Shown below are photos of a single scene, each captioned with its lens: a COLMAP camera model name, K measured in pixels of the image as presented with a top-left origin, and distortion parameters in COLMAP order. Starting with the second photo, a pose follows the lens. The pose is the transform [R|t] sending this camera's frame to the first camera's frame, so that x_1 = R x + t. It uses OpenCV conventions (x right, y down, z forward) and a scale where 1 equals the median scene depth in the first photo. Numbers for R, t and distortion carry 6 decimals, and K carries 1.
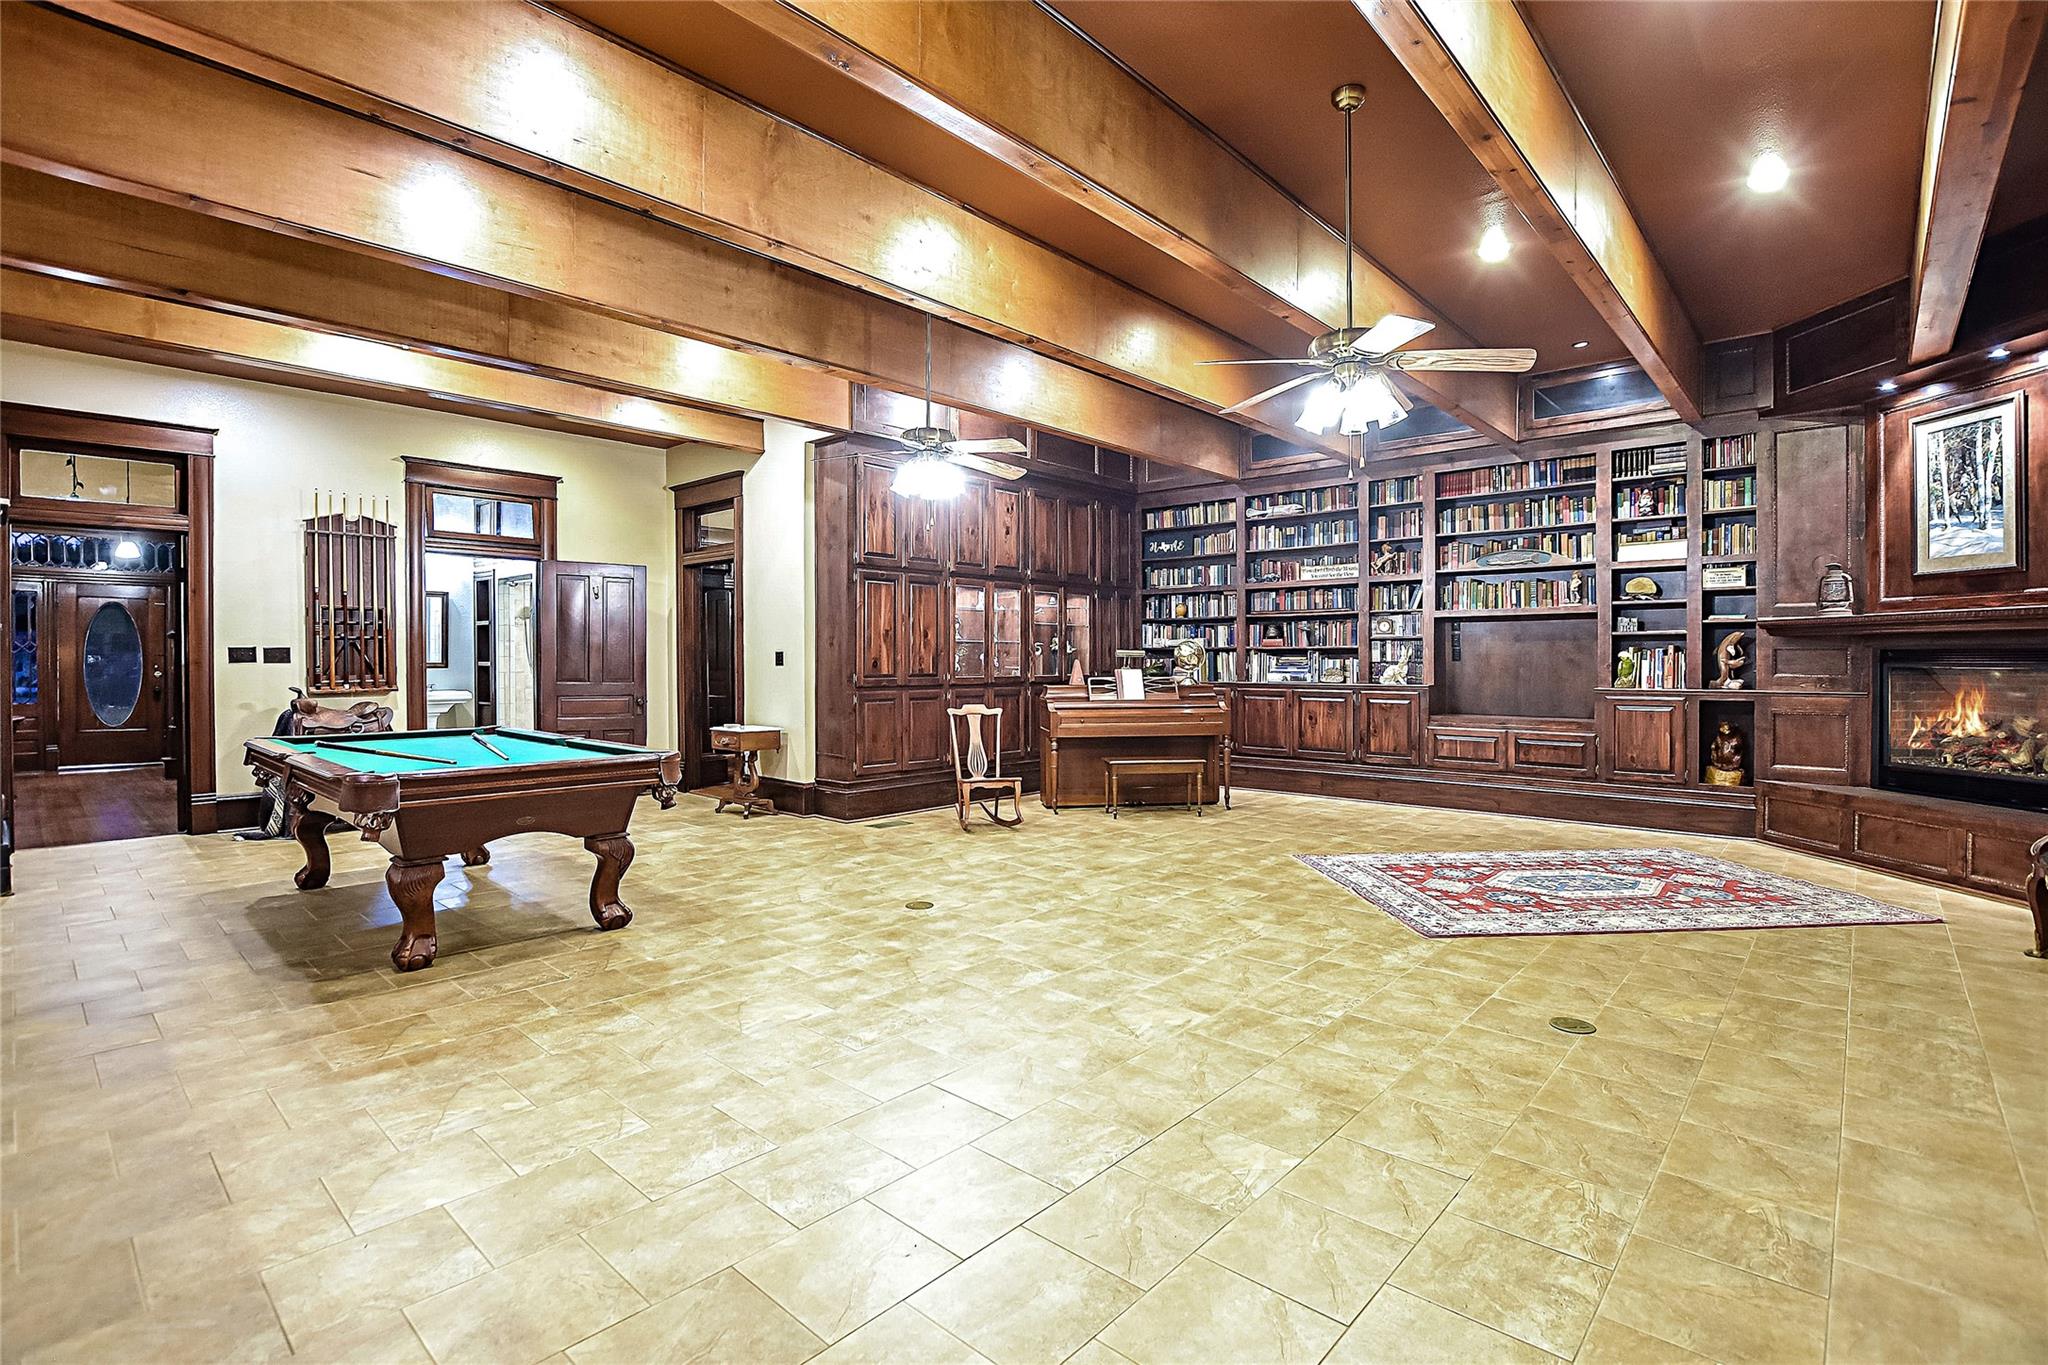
lens RADIAL K [[948.1, 0, 1023.6], [0, 948.1, 669.3], [0, 0, 1]] dist [-0.023794, 0.000033]
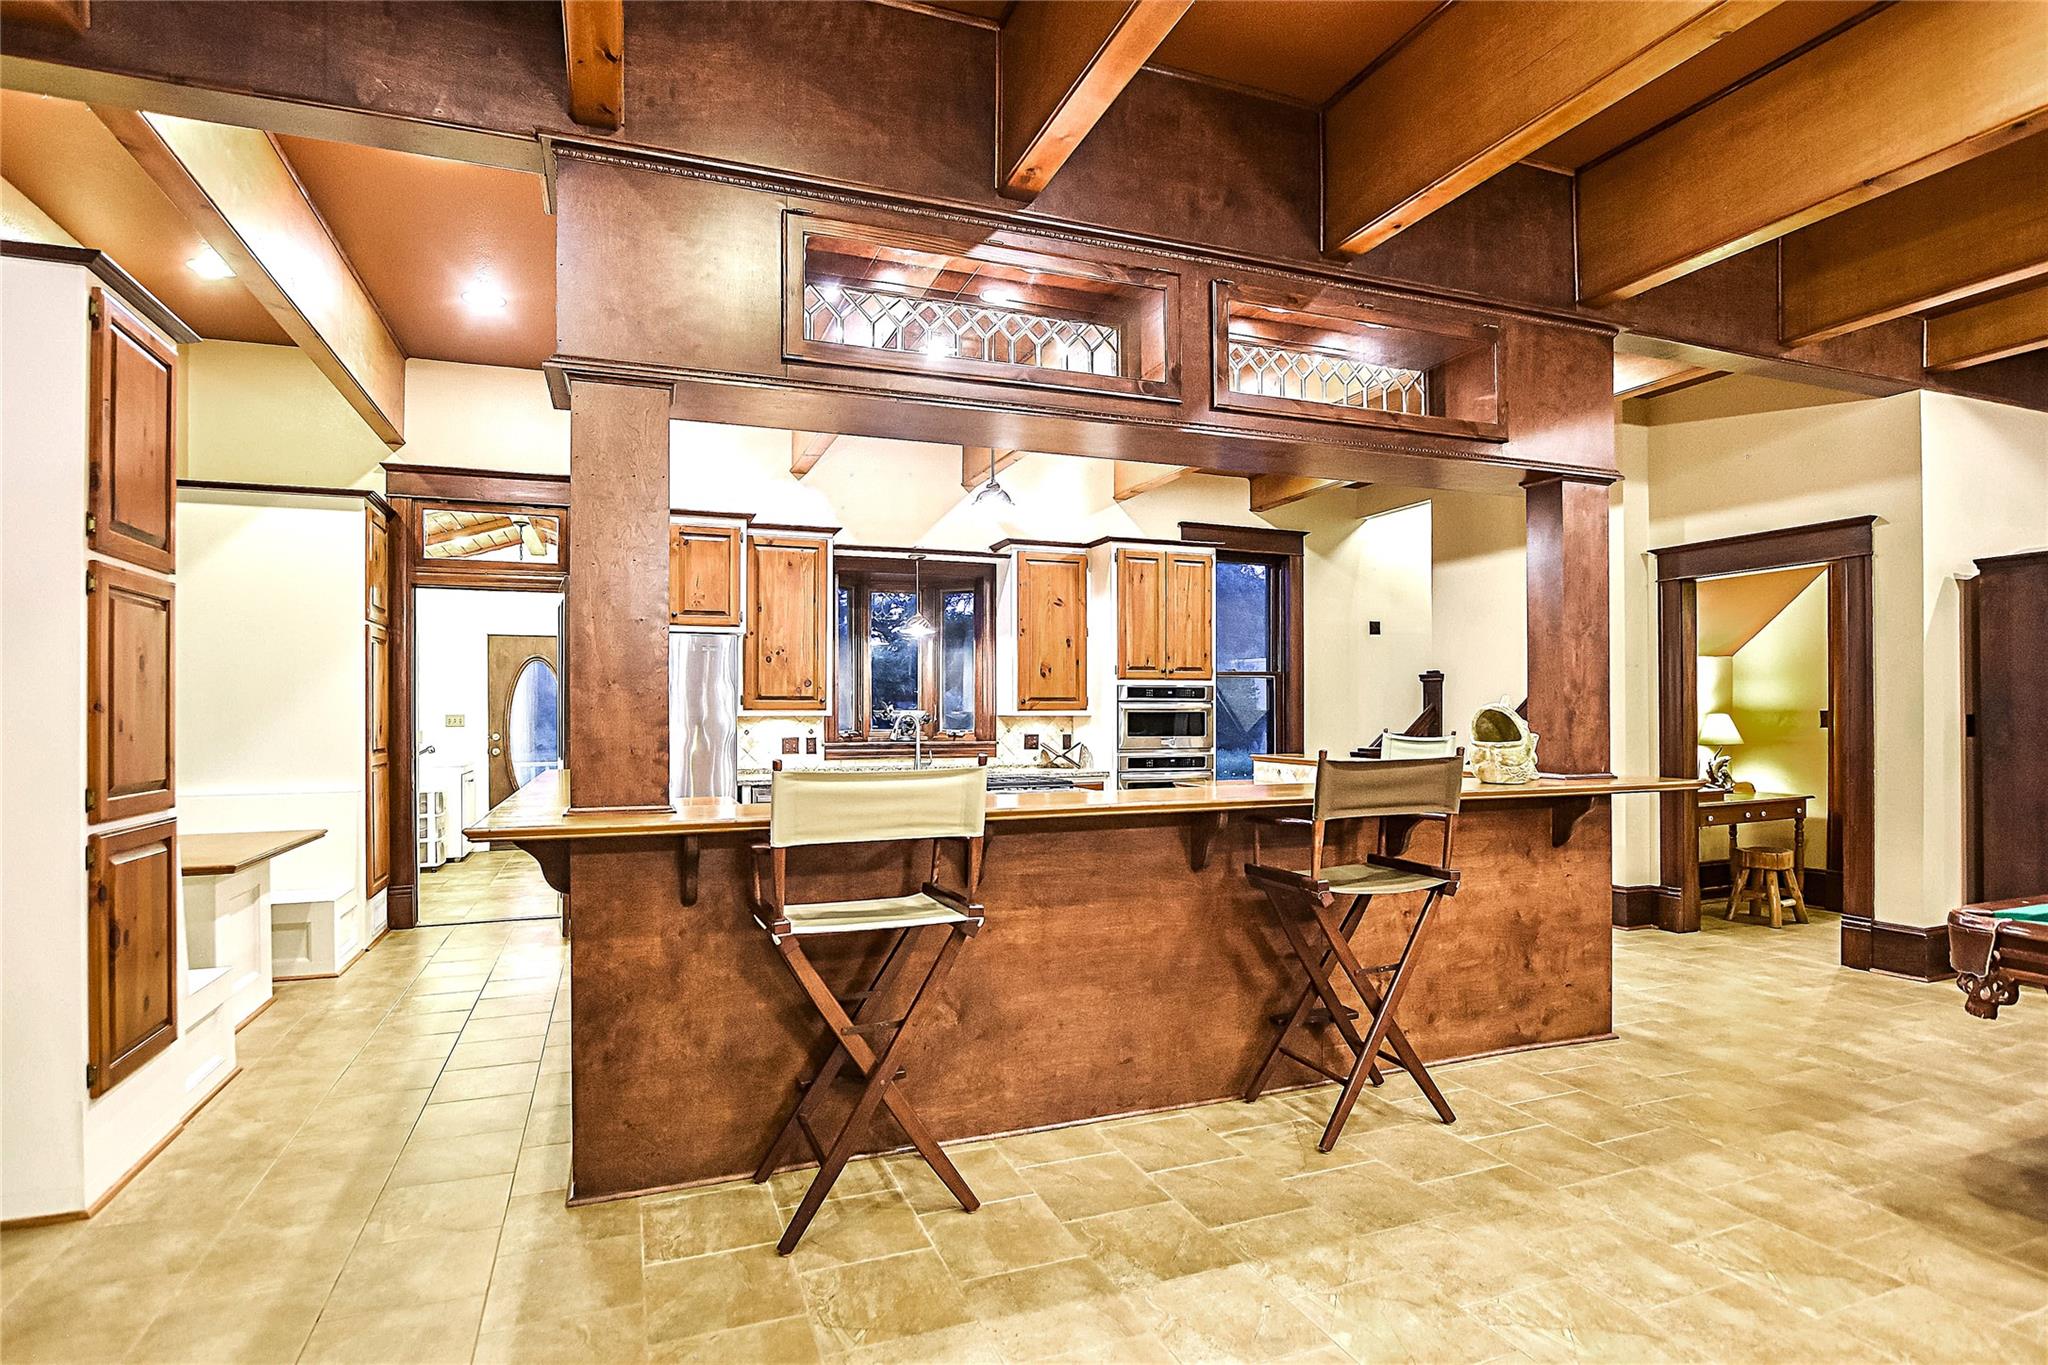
lens RADIAL K [[1036.7, 0, 1021.8], [0, 1036.7, 701.5], [0, 0, 1]] dist [-0.018314, 0.001979]
pose [[-0.446029, -0.004561, -0.895007, 0.245947], [-0.005091, 0.999984, -0.002558, -0.033150], [0.895004, 0.003415, -0.446045, 0.668733]]
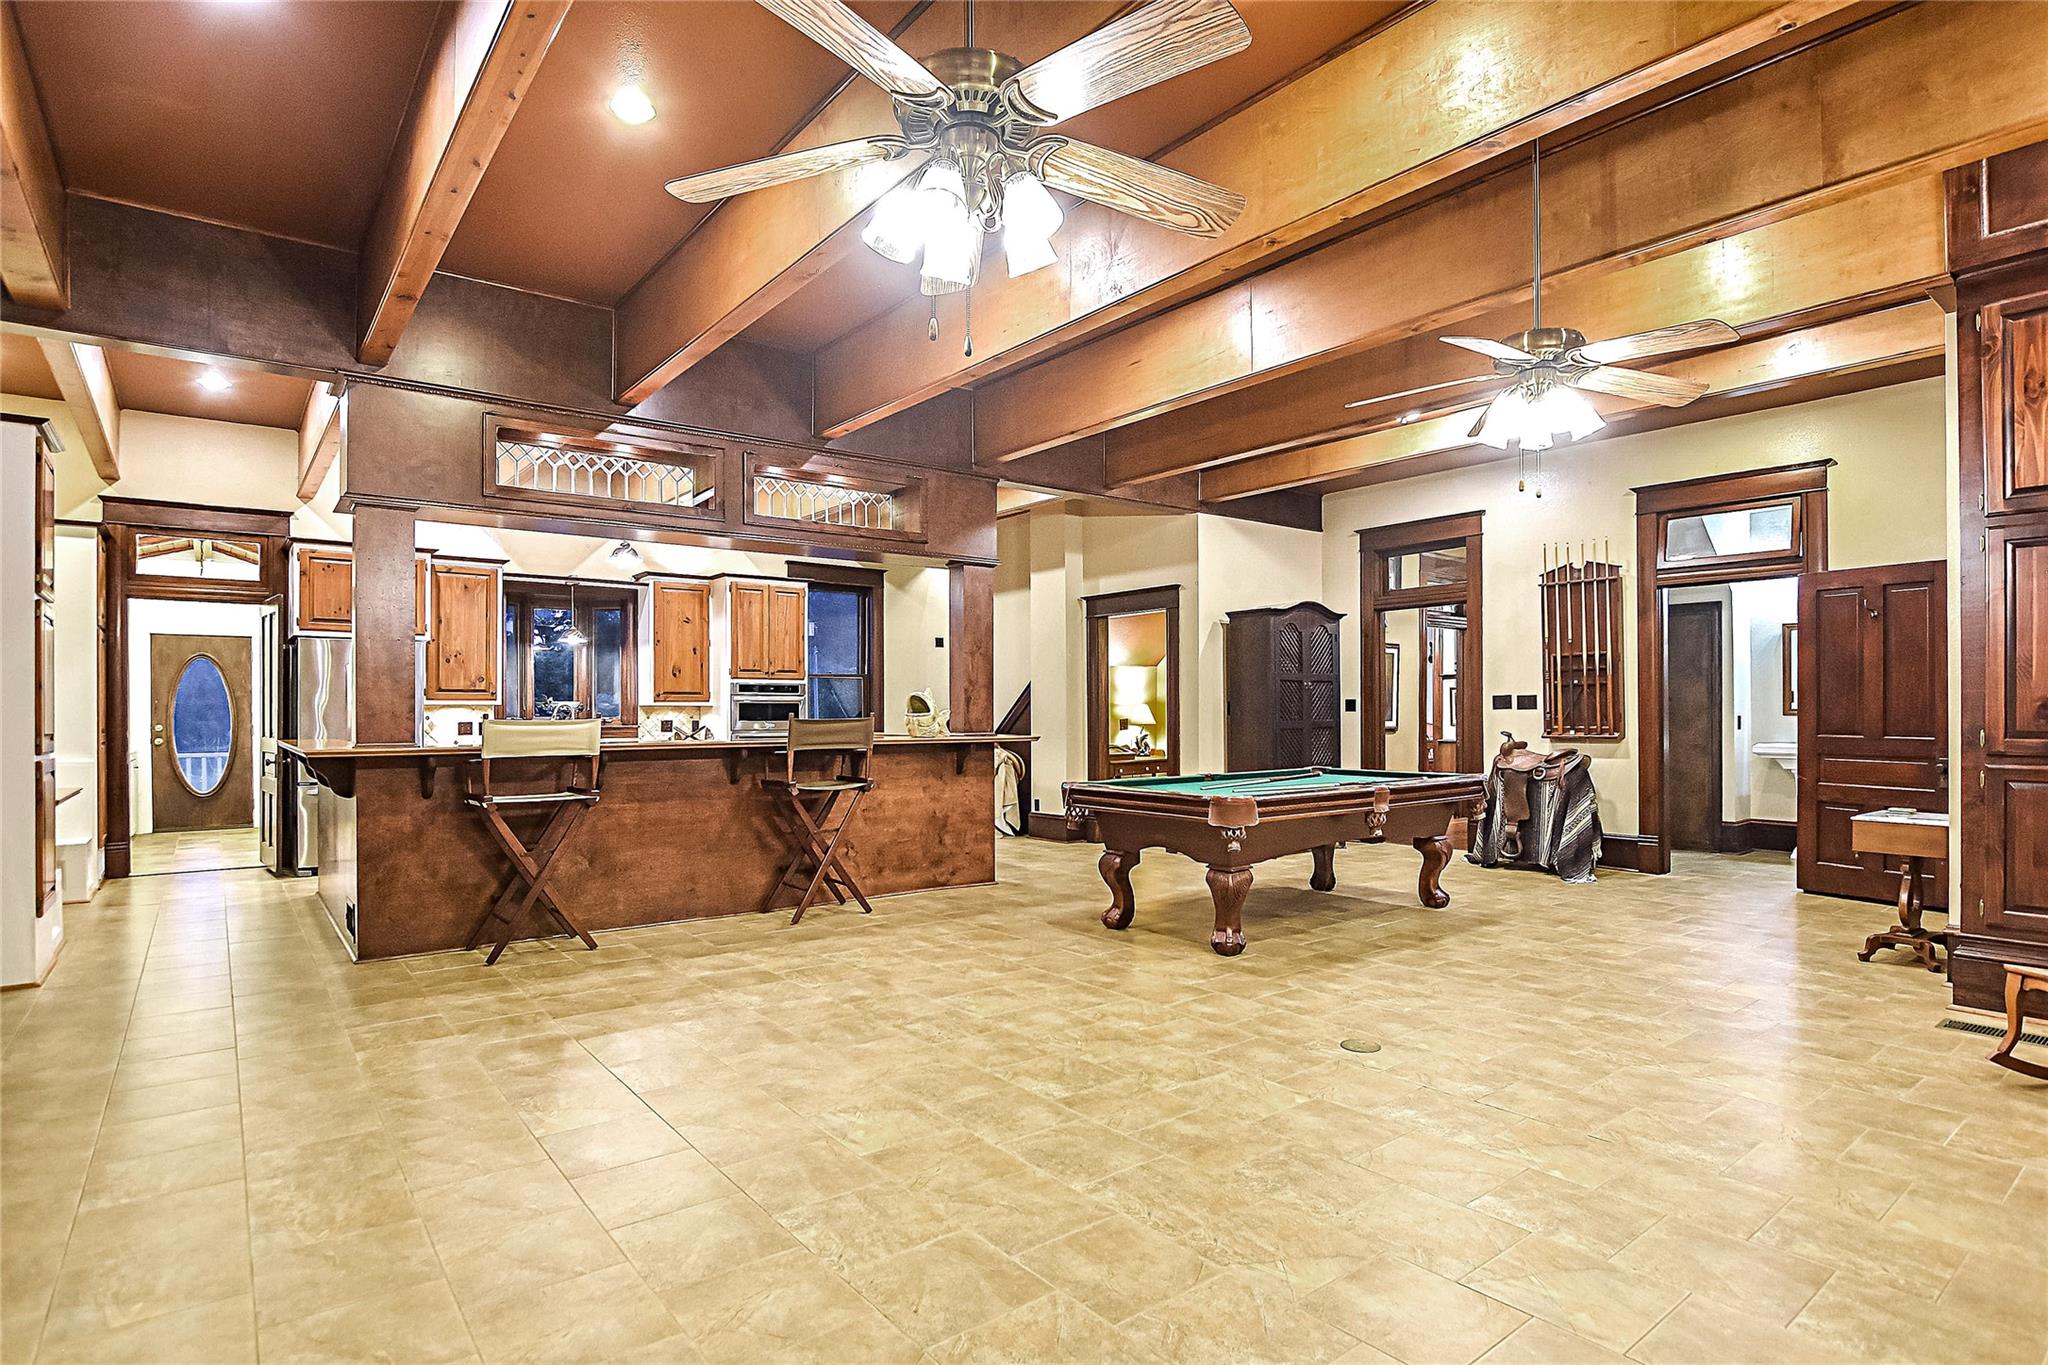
lens RADIAL K [[1036.7, 0, 1012.3], [0, 1036.7, 707.2], [0, 0, 1]] dist [-0.018314, 0.001979]
pose [[-0.169330, -0.003247, -0.985554, 0.902854], [-0.005311, 0.999983, -0.002382, -0.005108], [0.985545, 0.004831, -0.169344, 1.115550]]
